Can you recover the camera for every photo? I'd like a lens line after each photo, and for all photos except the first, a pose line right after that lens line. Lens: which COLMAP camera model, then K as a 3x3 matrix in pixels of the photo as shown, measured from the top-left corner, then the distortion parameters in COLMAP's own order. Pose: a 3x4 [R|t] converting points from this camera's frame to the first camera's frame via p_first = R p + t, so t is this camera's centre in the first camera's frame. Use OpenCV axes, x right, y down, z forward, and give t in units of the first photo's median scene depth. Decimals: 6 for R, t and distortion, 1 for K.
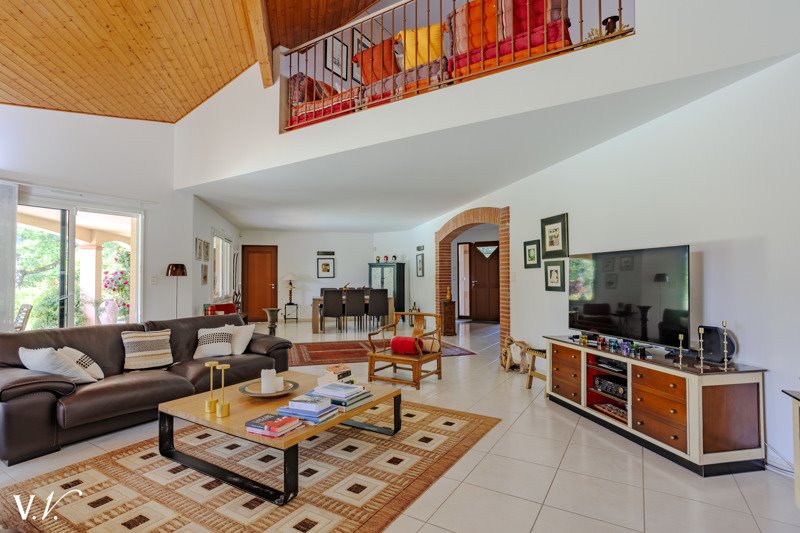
lens RADIAL K [[396.7, 0, 398.6], [0, 396.7, 268.2], [0, 0, 1]] dist [-0.000385, -0.000055]
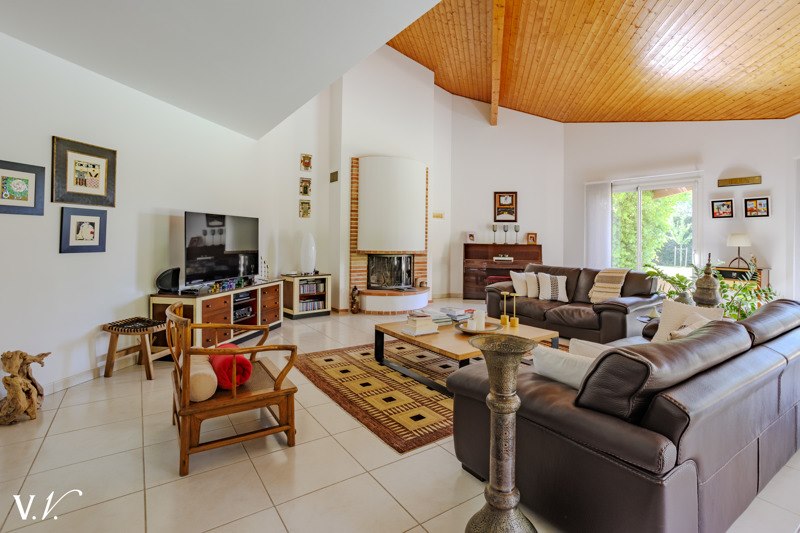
lens RADIAL K [[396.7, 0, 405.1], [0, 396.7, 237.7], [0, 0, 1]] dist [-0.000385, -0.000055]
pose [[-0.908117, -0.009783, 0.418603, -0.403413], [-0.021548, 0.999494, -0.023389, 0.036214], [-0.418163, -0.030260, -0.907868, 1.392106]]
